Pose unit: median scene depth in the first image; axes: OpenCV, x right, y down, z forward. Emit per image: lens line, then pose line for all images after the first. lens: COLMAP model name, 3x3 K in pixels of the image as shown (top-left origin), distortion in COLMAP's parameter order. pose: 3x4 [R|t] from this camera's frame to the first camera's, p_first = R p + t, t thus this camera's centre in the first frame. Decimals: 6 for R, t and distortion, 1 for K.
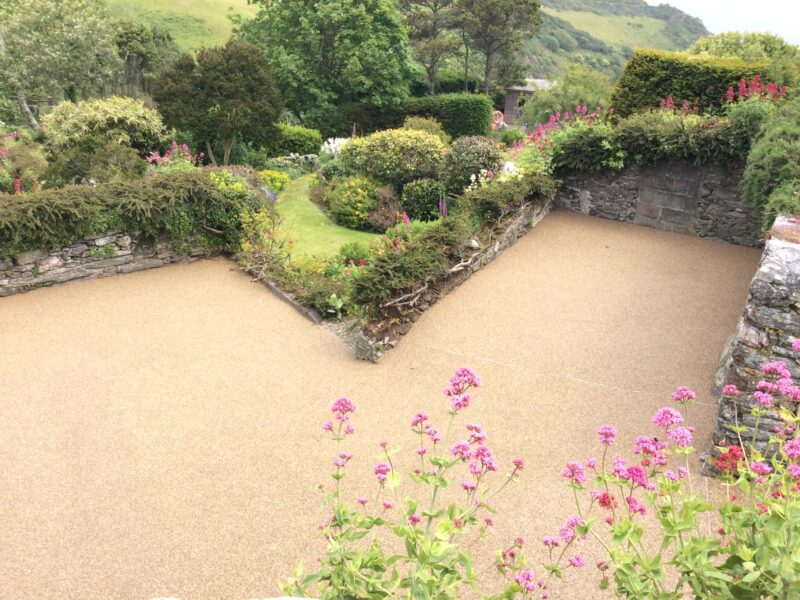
lens RADIAL K [[719.3, 0, 394.5], [0, 719.3, 306.7], [0, 0, 1]] dist [0.125392, -0.248544]
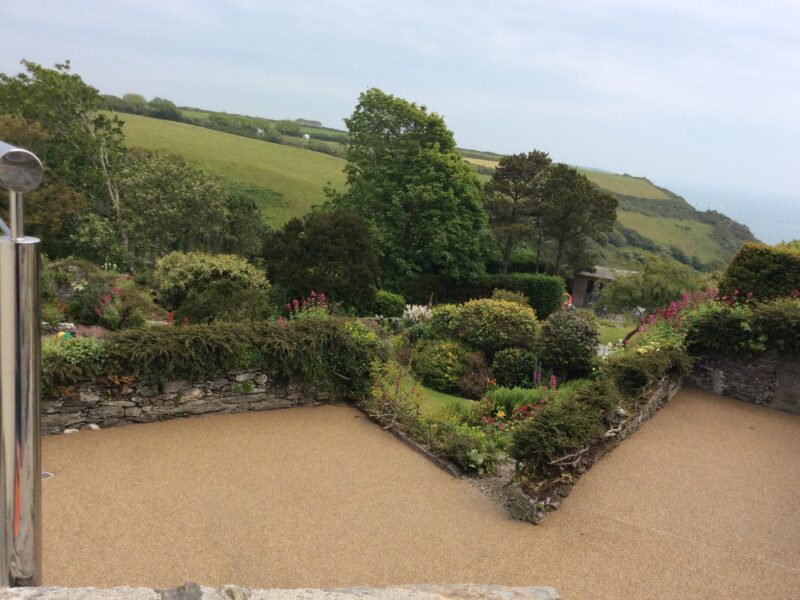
lens RADIAL K [[719.3, 0, 394.5], [0, 719.3, 306.7], [0, 0, 1]] dist [0.125392, -0.248544]
pose [[0.994803, 0.080643, -0.062157, -0.122548], [-0.092912, 0.968684, -0.230257, 0.026682], [0.041642, 0.234835, 0.971143, -0.005700]]
